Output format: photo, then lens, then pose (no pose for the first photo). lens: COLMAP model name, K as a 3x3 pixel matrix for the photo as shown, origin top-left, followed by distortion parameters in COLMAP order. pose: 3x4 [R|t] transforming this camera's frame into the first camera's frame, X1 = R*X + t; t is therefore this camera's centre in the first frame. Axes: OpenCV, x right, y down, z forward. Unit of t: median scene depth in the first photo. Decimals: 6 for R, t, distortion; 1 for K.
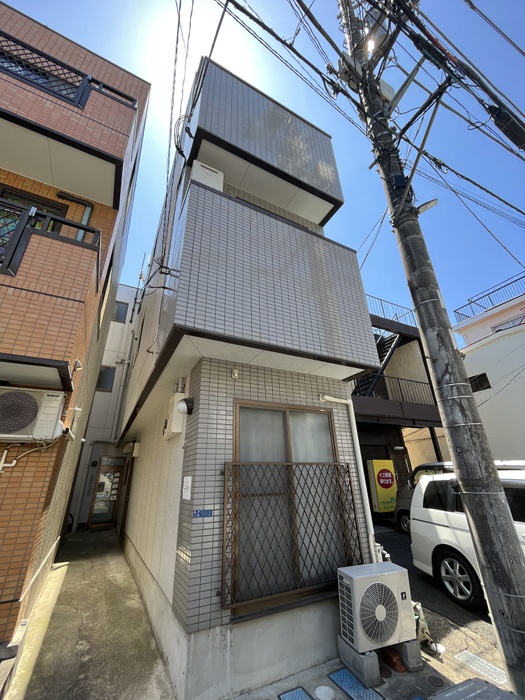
lens RADIAL K [[286.7, 0, 262.5], [0, 286.7, 350.0], [0, 0, 1]] dist [-0.000836, -0.000217]
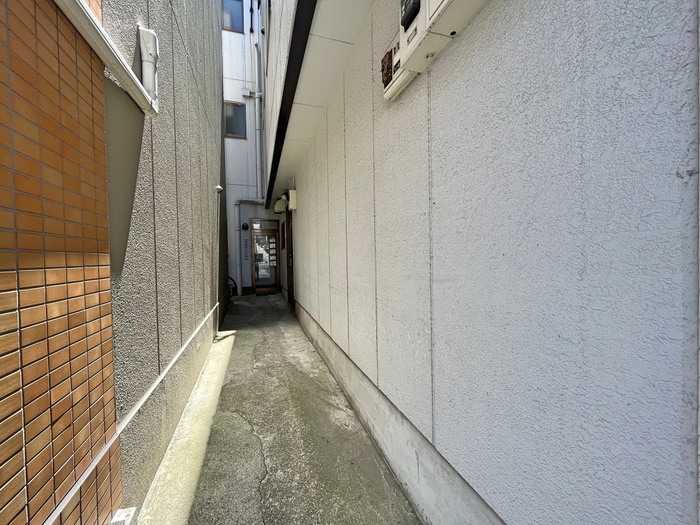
lens RADIAL K [[286.7, 0, 349.1], [0, 286.7, 264.0], [0, 0, 1]] dist [-0.000836, -0.000217]
pose [[0.985167, 0.016771, -0.170774, -0.422132], [0.060597, 0.897090, 0.437673, 0.442167], [0.160540, -0.441529, 0.882768, 0.775430]]
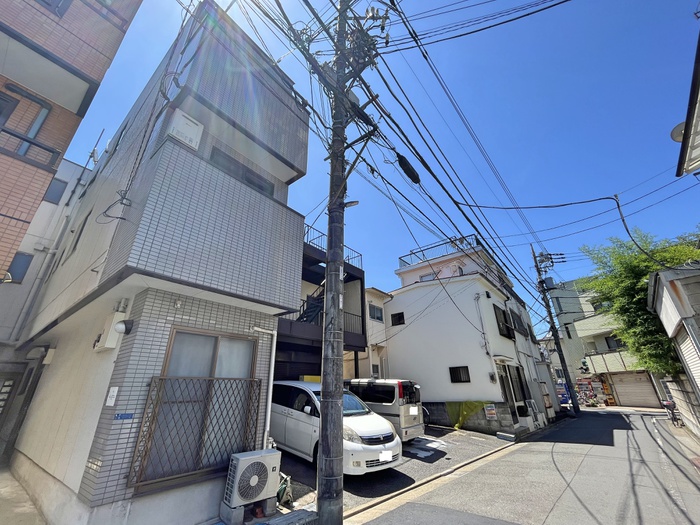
lens RADIAL K [[286.7, 0, 349.1], [0, 286.7, 264.0], [0, 0, 1]] dist [-0.000836, -0.000217]
pose [[0.913163, 0.175240, 0.367999, 0.095017], [-0.176487, 0.983829, -0.030557, -0.183940], [-0.367403, -0.037044, 0.929324, -0.416304]]
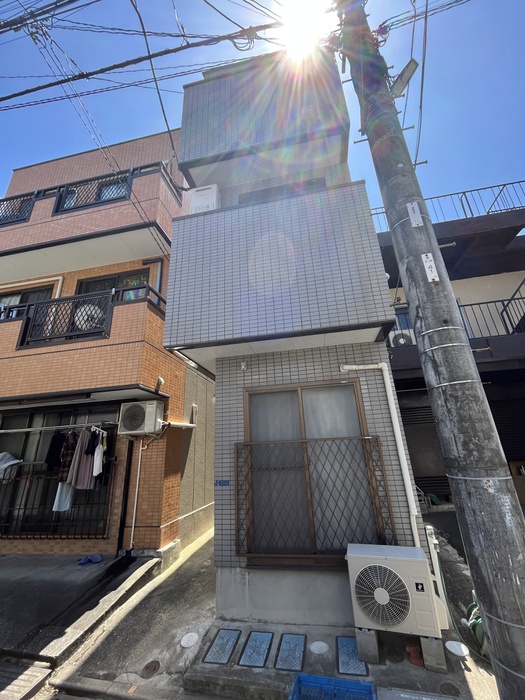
lens RADIAL K [[286.7, 0, 262.5], [0, 286.7, 350.0], [0, 0, 1]] dist [-0.000836, -0.000217]
pose [[0.774002, -0.221454, -0.593194, 0.671325], [0.284508, 0.958581, 0.013364, 0.029577], [0.565665, -0.179112, 0.804949, 0.146637]]
